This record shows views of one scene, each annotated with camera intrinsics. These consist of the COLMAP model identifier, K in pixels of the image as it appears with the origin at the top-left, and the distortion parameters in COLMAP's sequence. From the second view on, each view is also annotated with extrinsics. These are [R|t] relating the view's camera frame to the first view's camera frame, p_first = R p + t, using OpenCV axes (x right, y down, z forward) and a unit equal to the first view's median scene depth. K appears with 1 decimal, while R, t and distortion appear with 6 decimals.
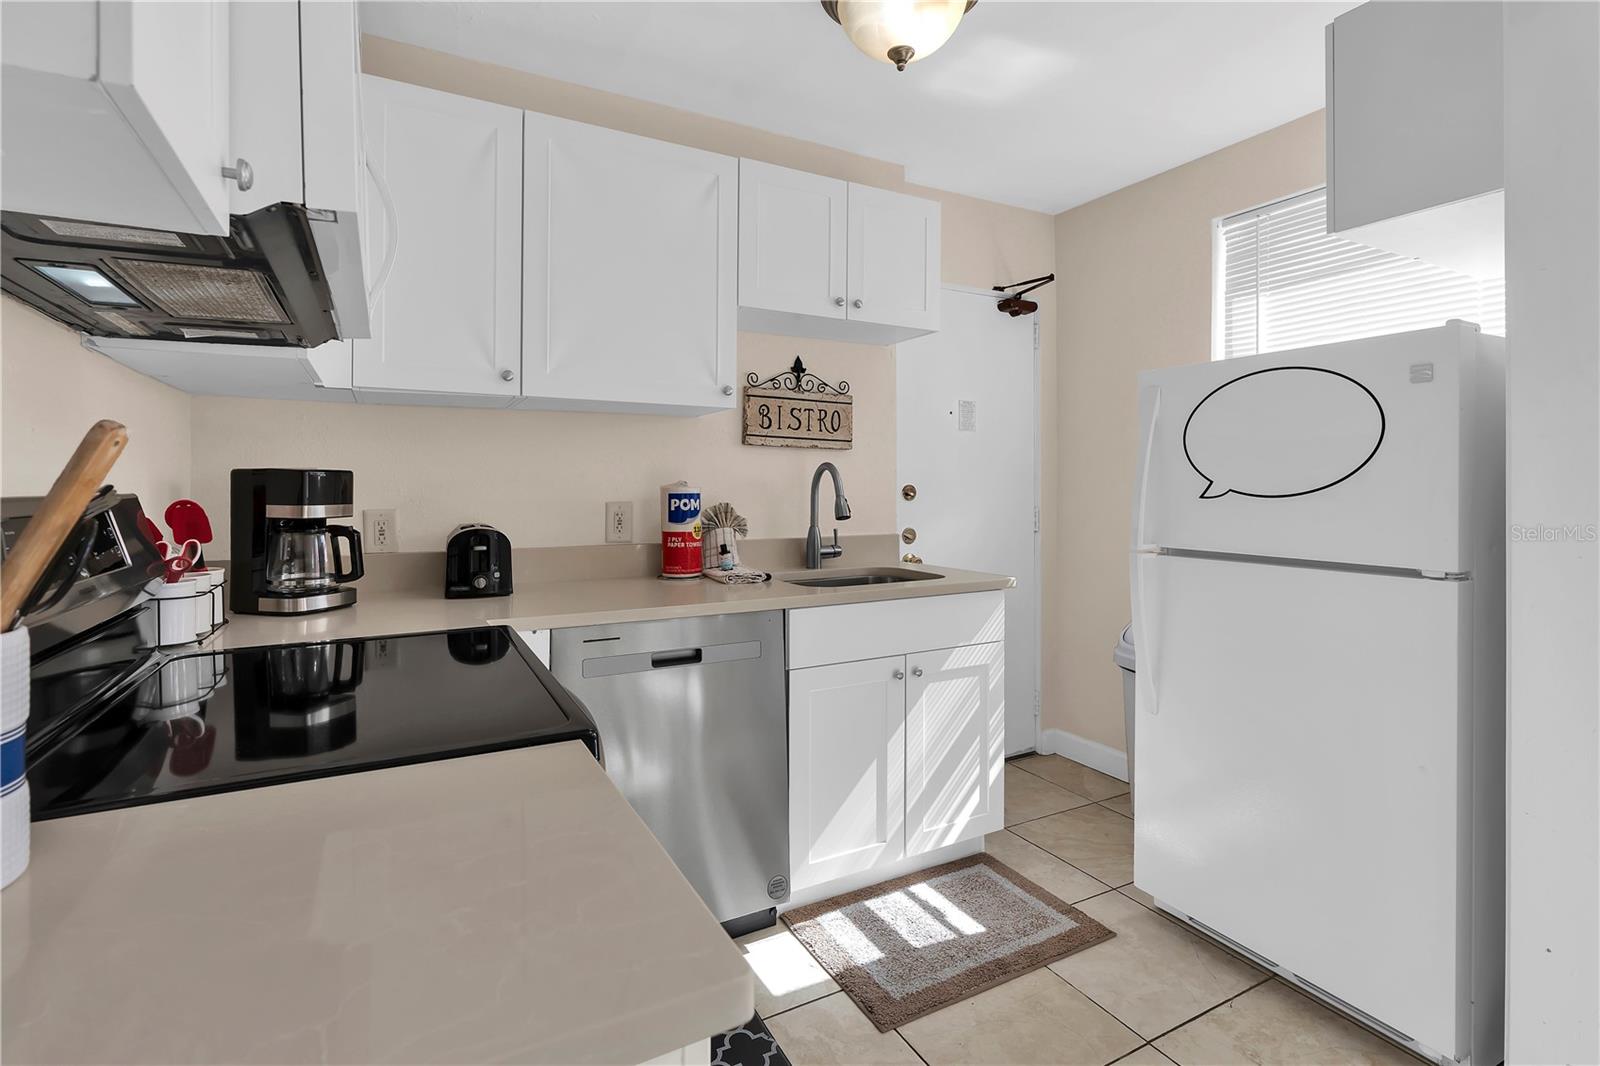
lens RADIAL K [[746.5, 0, 778.4], [0, 746.5, 484.4], [0, 0, 1]] dist [0.000965, -0.000013]
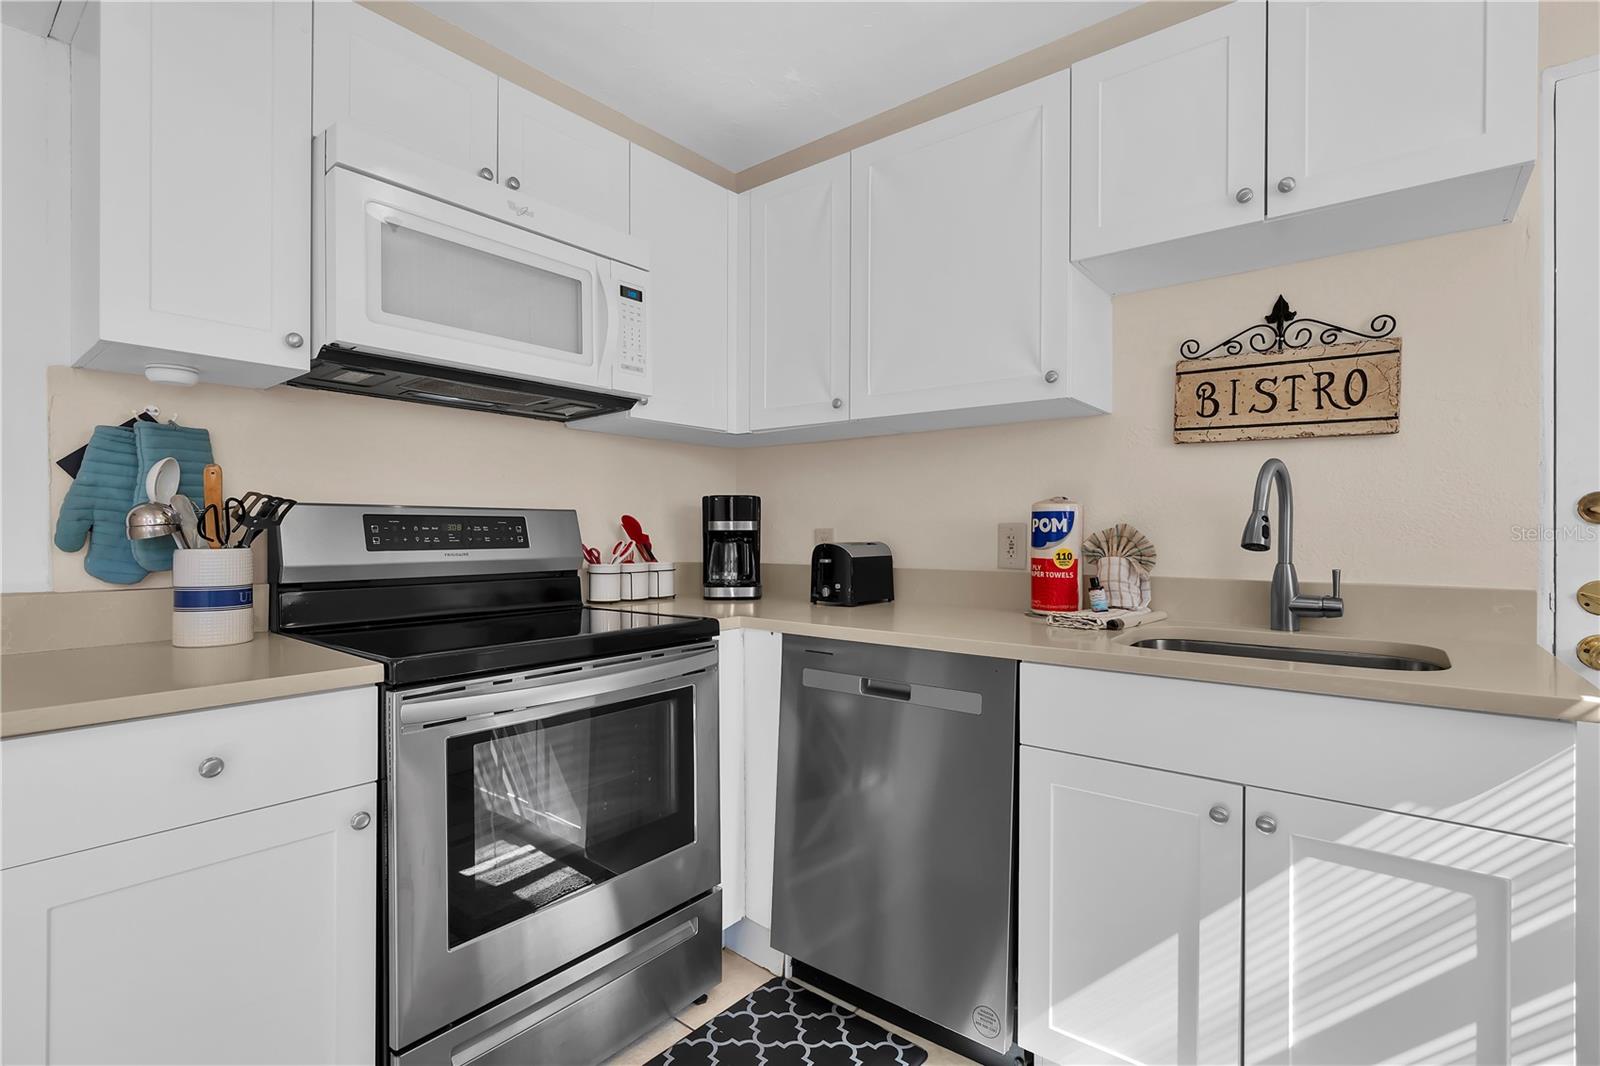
lens RADIAL K [[744.8, 0, 800.0], [0, 744.8, 533.0], [0, 0, 1]] dist [-0.003076, -0.000212]
pose [[0.400531, 0.007036, -0.916256, 0.460810], [-0.000031, 0.999971, 0.007665, 0.026471], [0.916283, -0.003042, 0.400519, 0.385243]]
